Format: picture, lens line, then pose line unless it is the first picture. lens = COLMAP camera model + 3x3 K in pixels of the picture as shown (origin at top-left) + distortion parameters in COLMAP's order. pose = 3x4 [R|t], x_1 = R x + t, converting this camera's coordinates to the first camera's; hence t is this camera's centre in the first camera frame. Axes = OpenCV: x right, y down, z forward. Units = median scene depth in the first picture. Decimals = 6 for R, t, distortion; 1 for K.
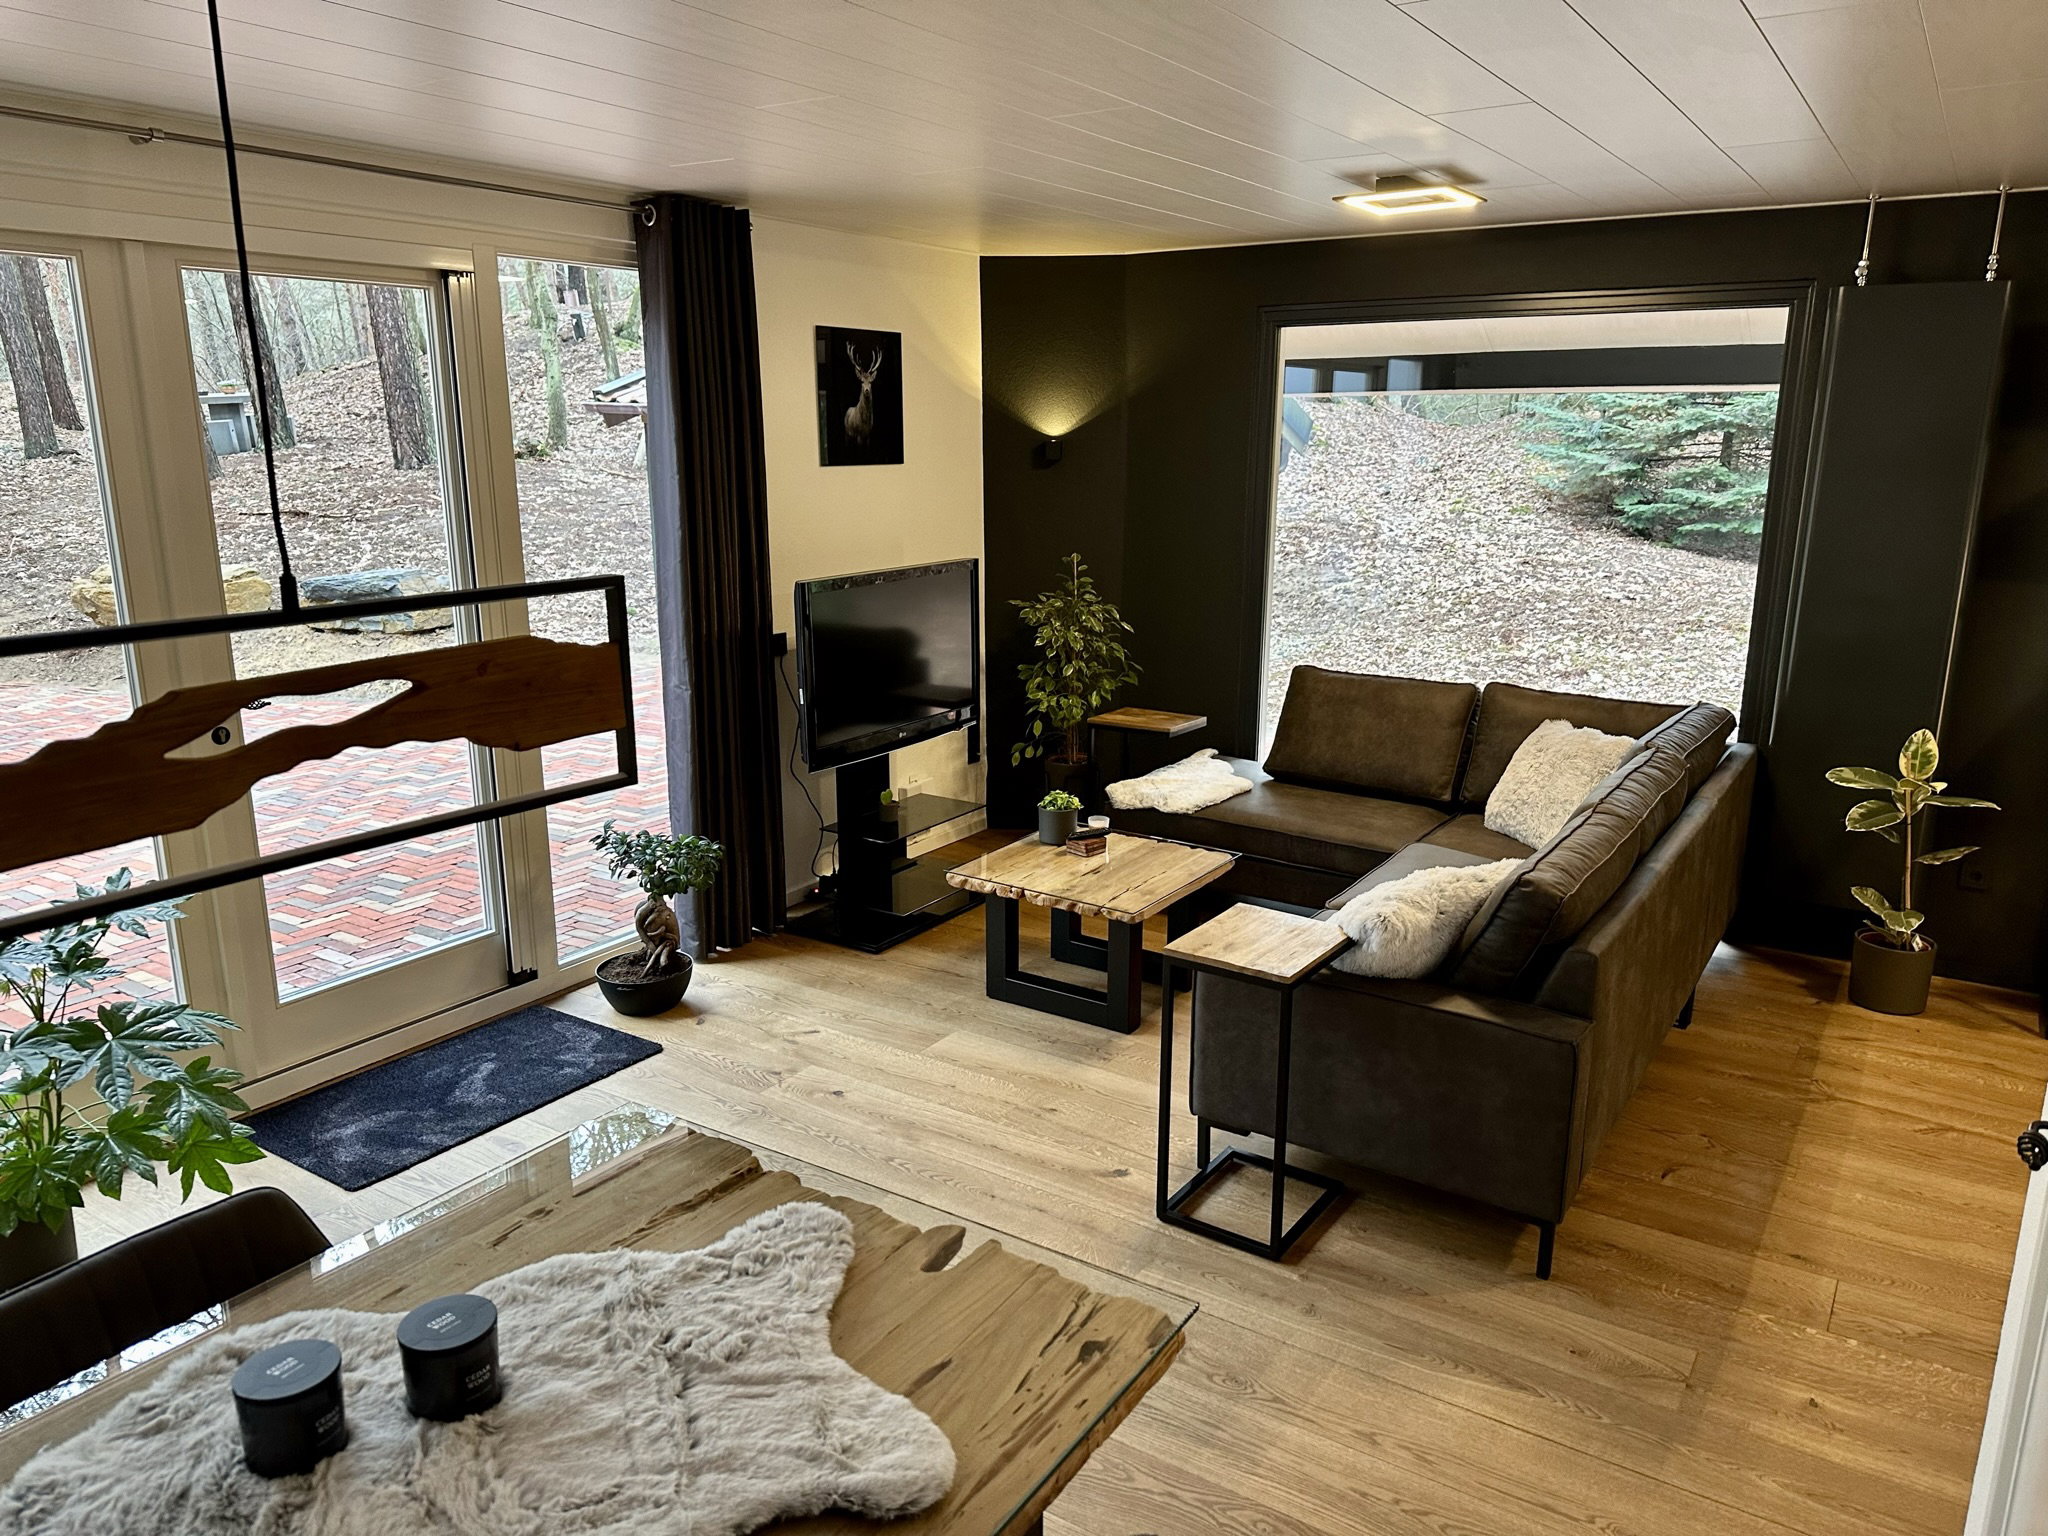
lens RADIAL K [[1448.2, 0, 1077.1], [0, 1448.2, 745.4], [0, 0, 1]] dist [0.065971, -0.055118]
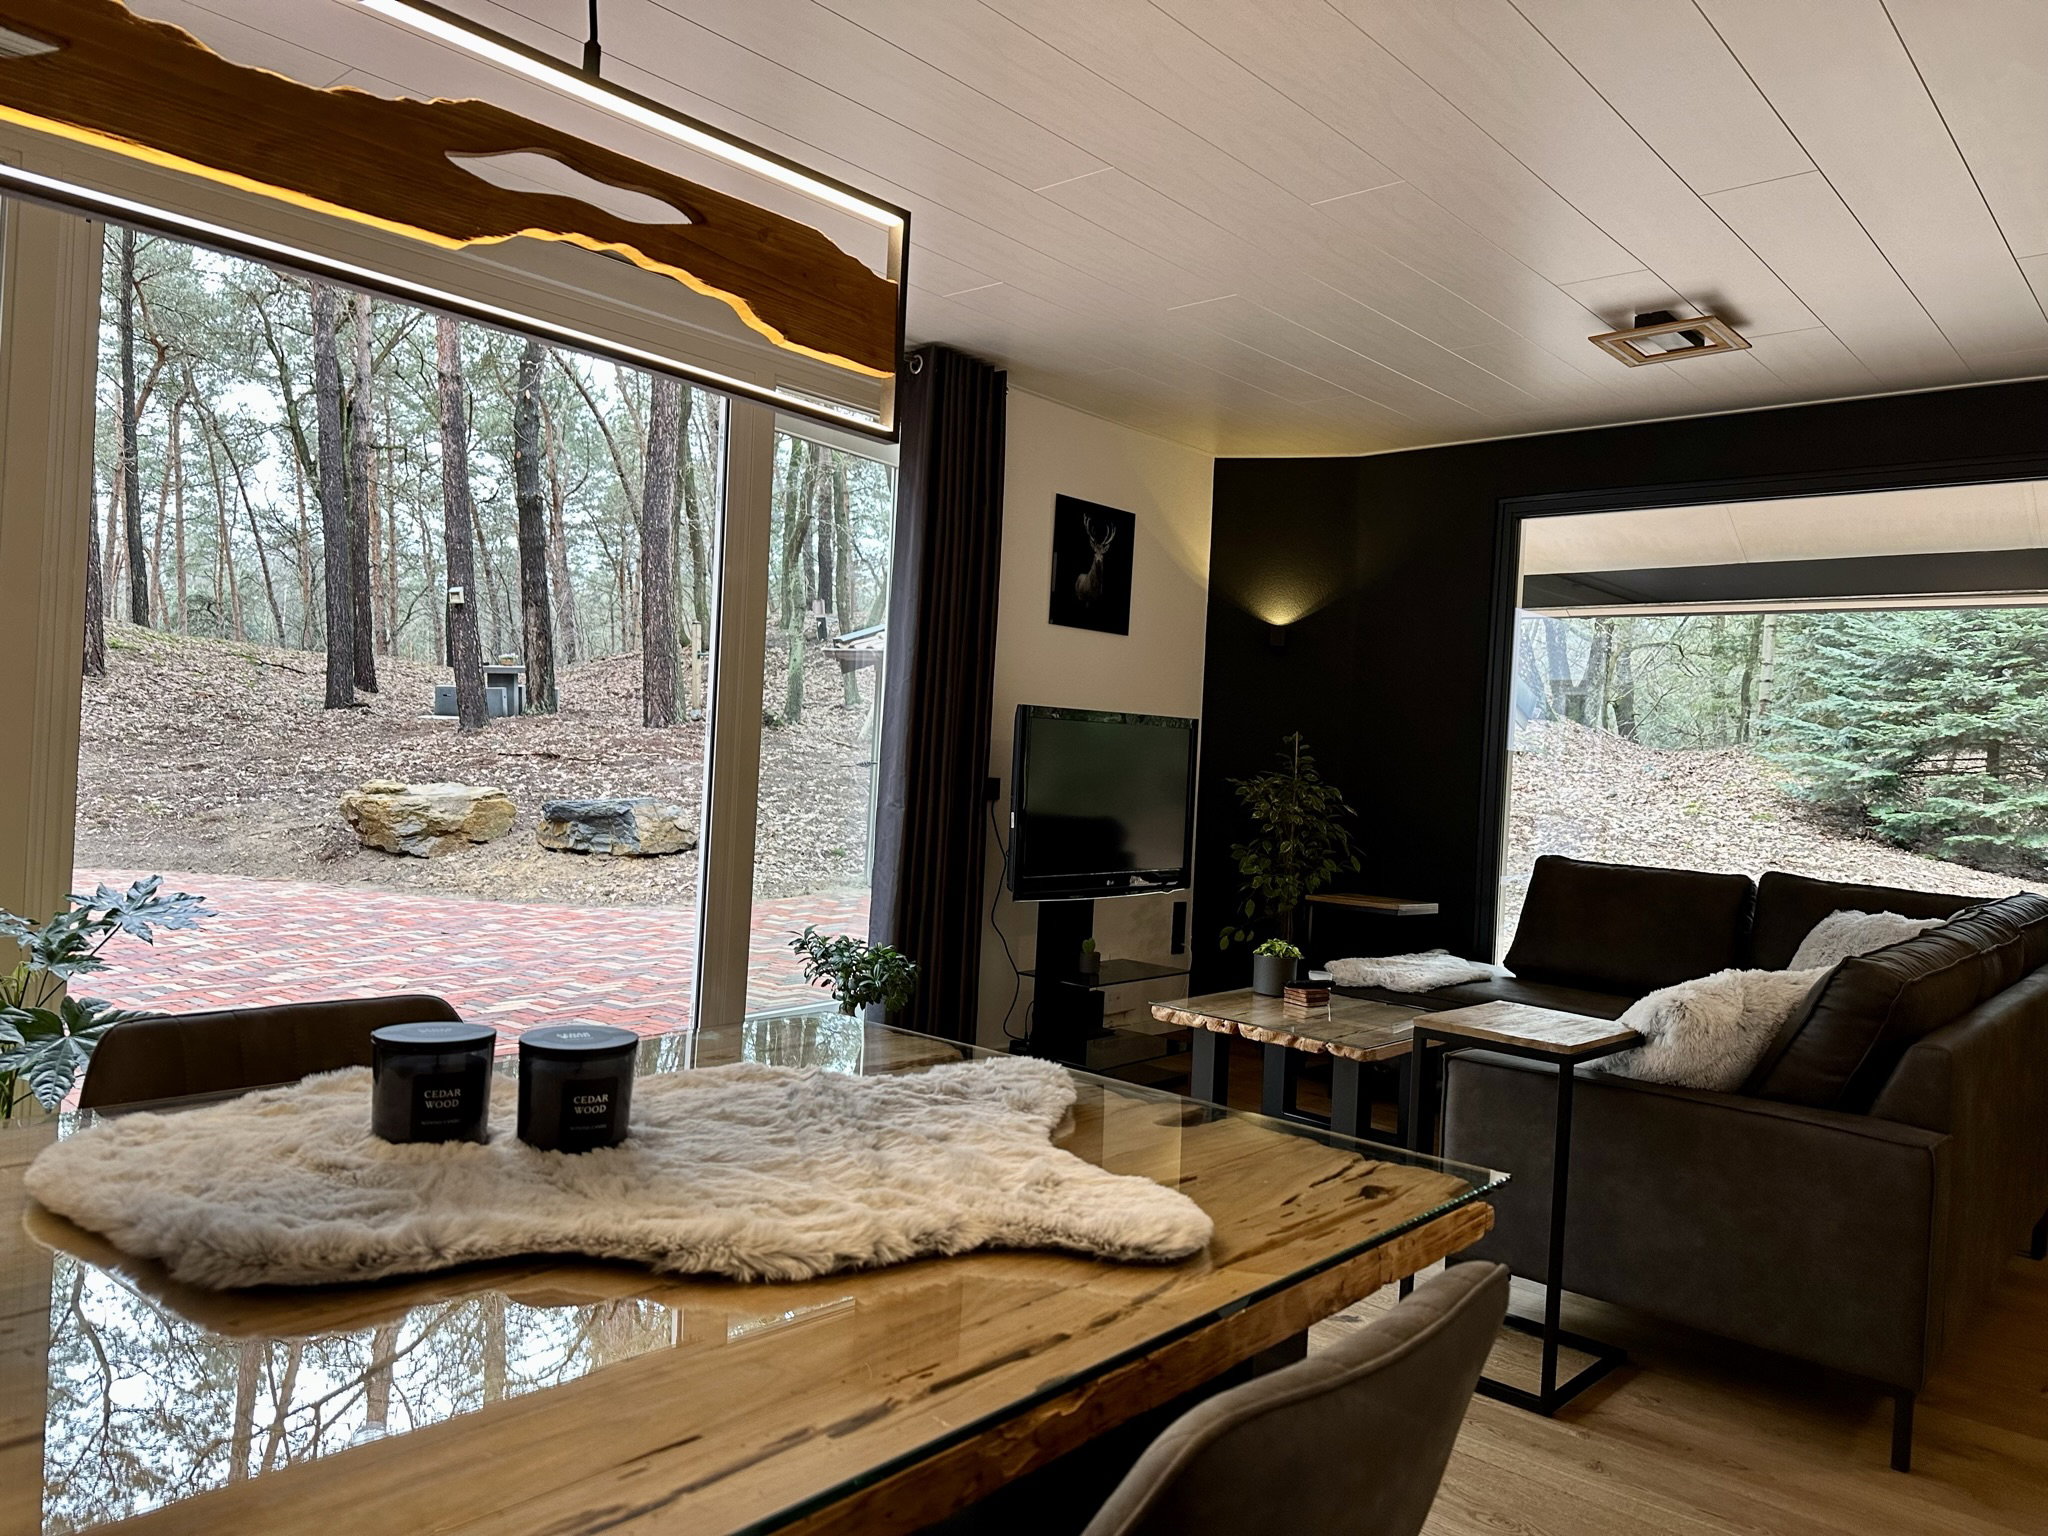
lens RADIAL K [[1448.2, 0, 1084.3], [0, 1448.2, 764.4], [0, 0, 1]] dist [0.065971, -0.055118]
pose [[0.990317, 0.040054, -0.132921, -0.013566], [-0.069361, 0.972160, -0.223817, 0.110358], [0.120255, 0.230870, 0.965525, 0.052831]]
